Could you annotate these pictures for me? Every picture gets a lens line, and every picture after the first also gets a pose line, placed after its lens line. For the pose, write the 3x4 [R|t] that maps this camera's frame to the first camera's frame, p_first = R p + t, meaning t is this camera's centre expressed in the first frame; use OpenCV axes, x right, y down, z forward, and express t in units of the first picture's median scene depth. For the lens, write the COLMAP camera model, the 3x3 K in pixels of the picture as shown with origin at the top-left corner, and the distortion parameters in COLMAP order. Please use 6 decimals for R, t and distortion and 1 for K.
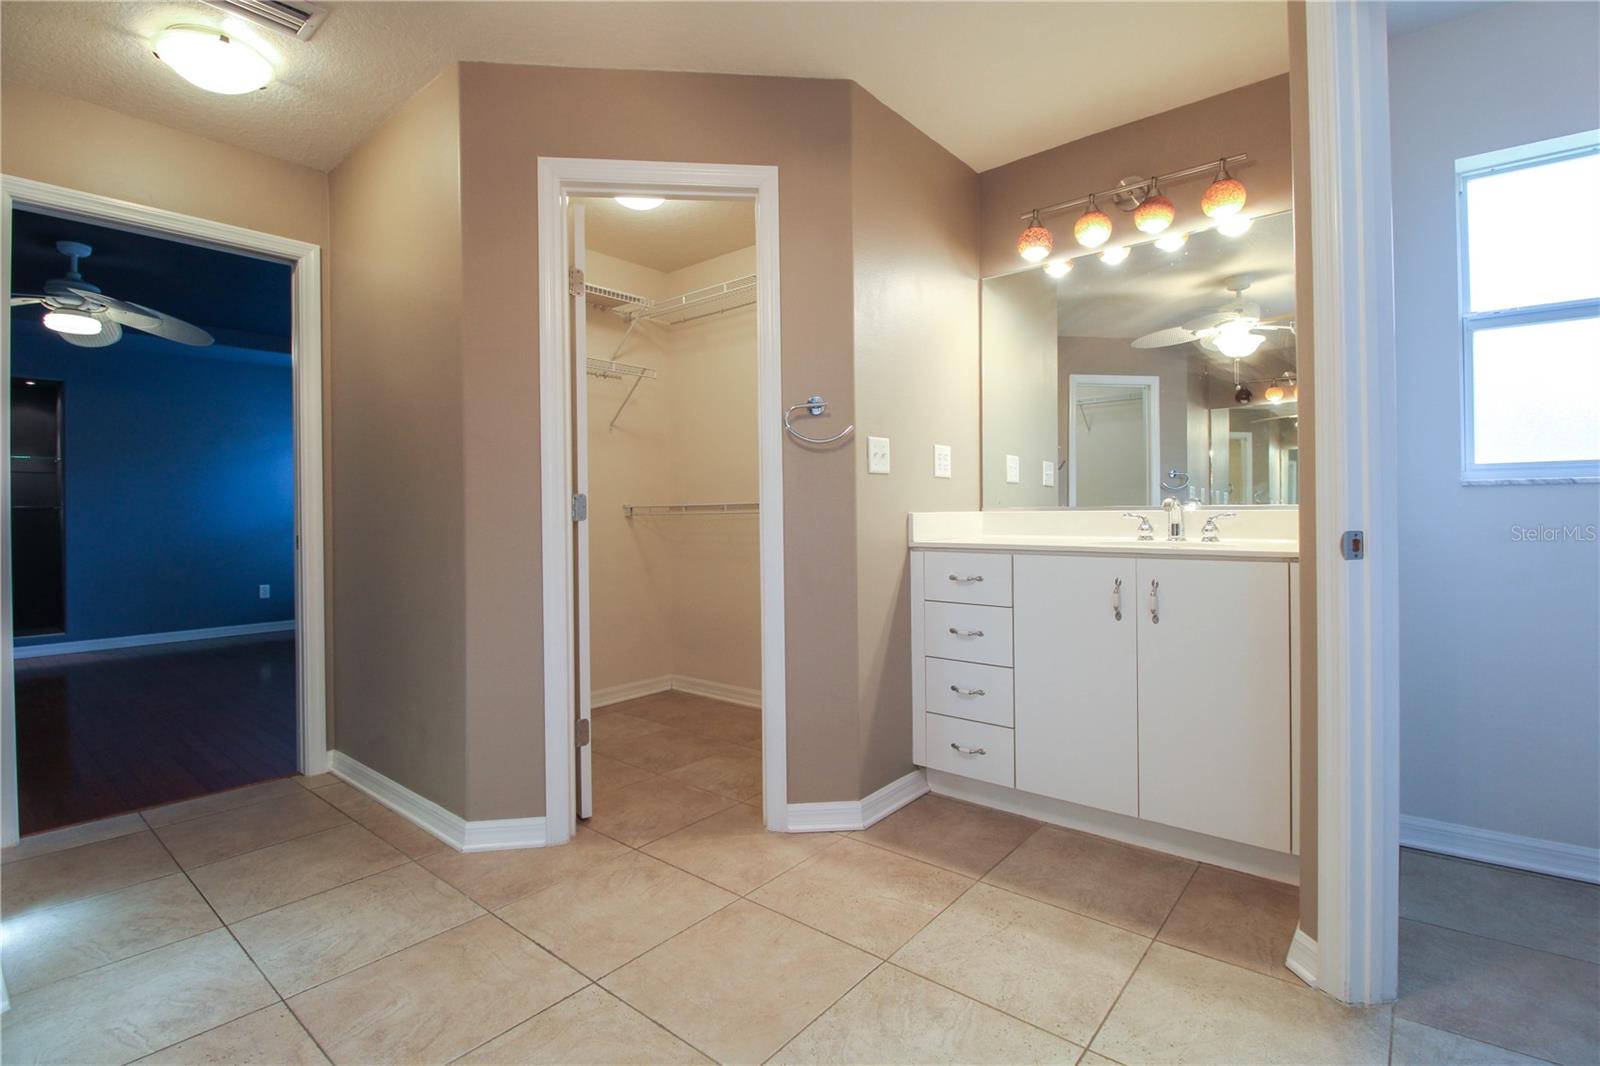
lens RADIAL K [[738.8, 0, 814.4], [0, 738.8, 514.8], [0, 0, 1]] dist [0.001400, -0.014533]
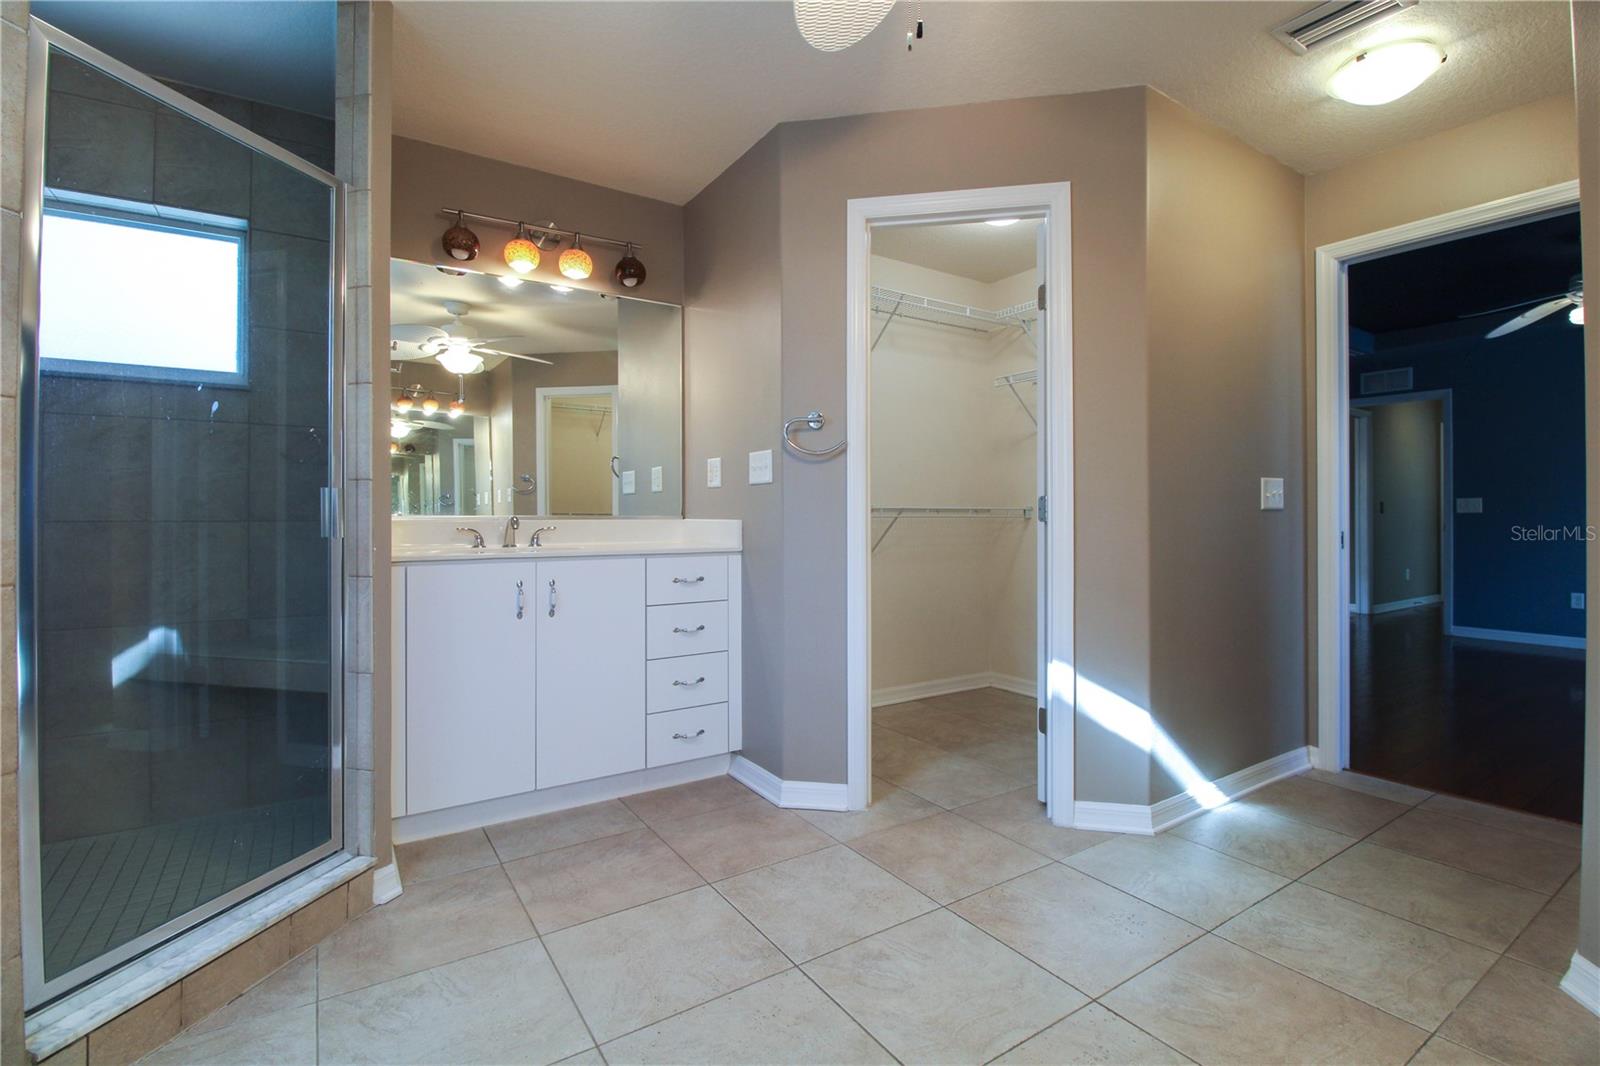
lens RADIAL K [[756.6, 0, 802.0], [0, 756.6, 504.8], [0, 0, 1]] dist [0.001221, -0.016591]
pose [[-0.310564, 0.002508, -0.950549, 0.460162], [0.001804, 0.999996, 0.002049, -0.010554], [0.950551, -0.001079, -0.310567, 0.579484]]
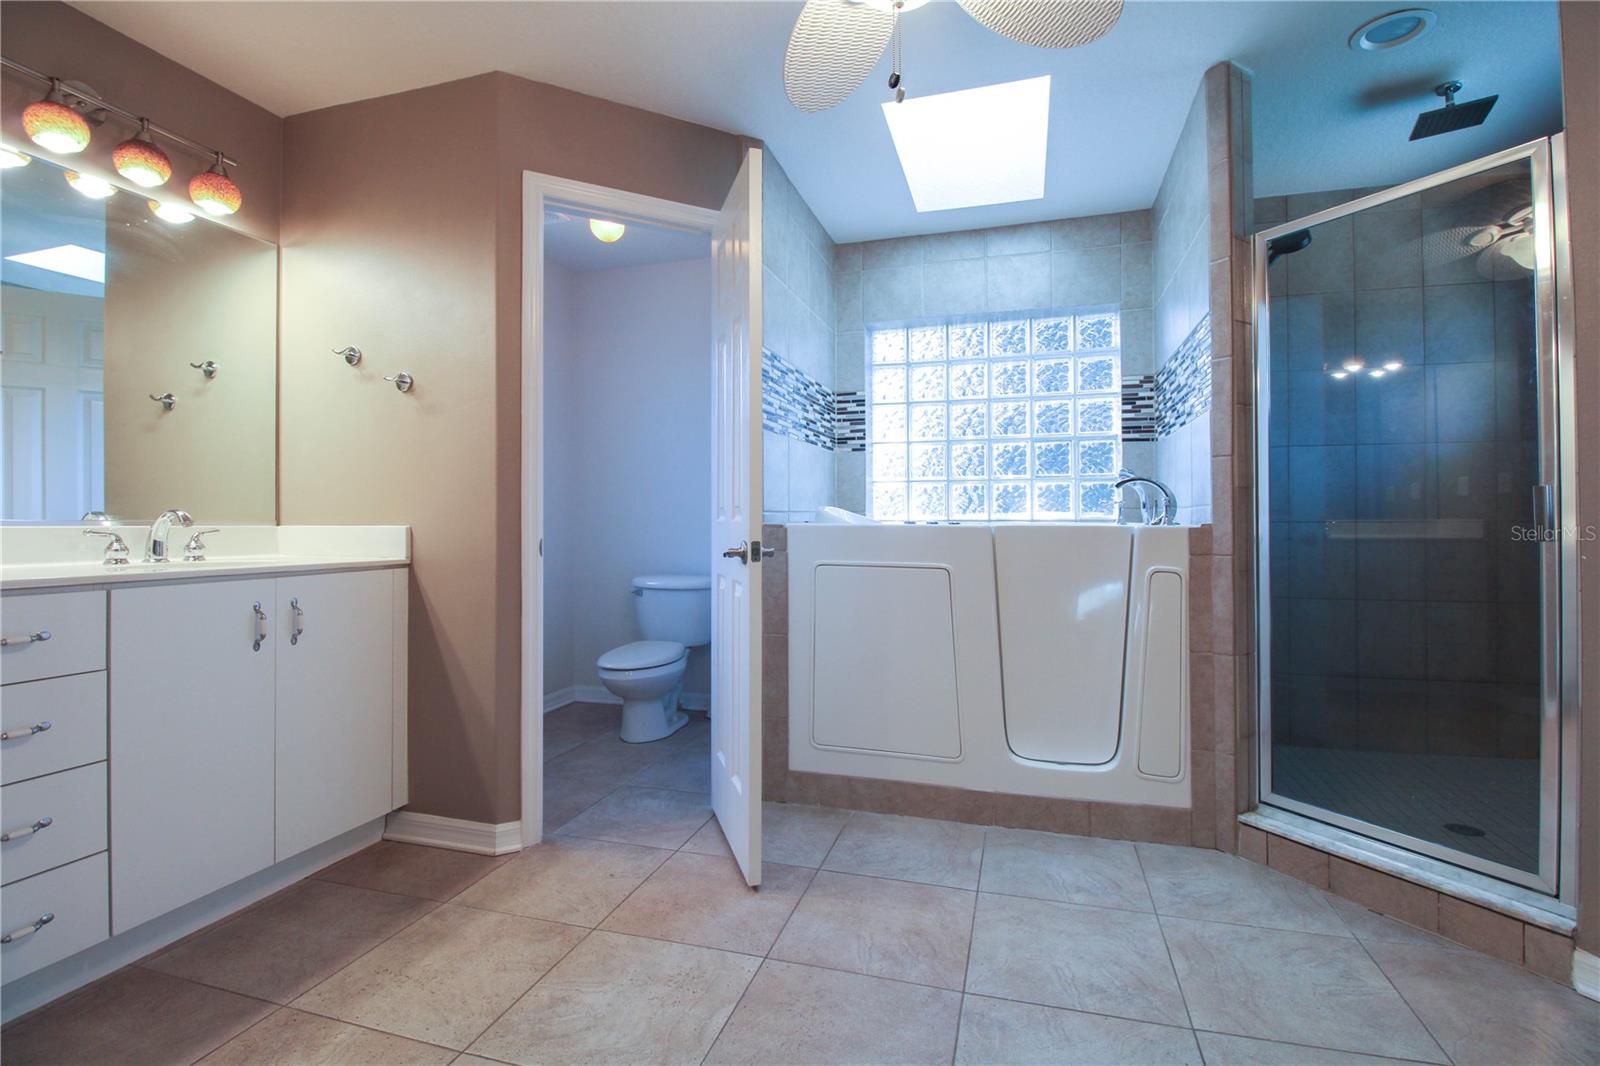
lens RADIAL K [[738.8, 0, 814.4], [0, 738.8, 514.8], [0, 0, 1]] dist [0.001400, -0.014533]
pose [[-0.388749, 0.019646, 0.921134, -0.712036], [0.012306, 0.999794, -0.016131, 0.005025], [-0.921262, 0.005064, -0.388911, 0.799216]]
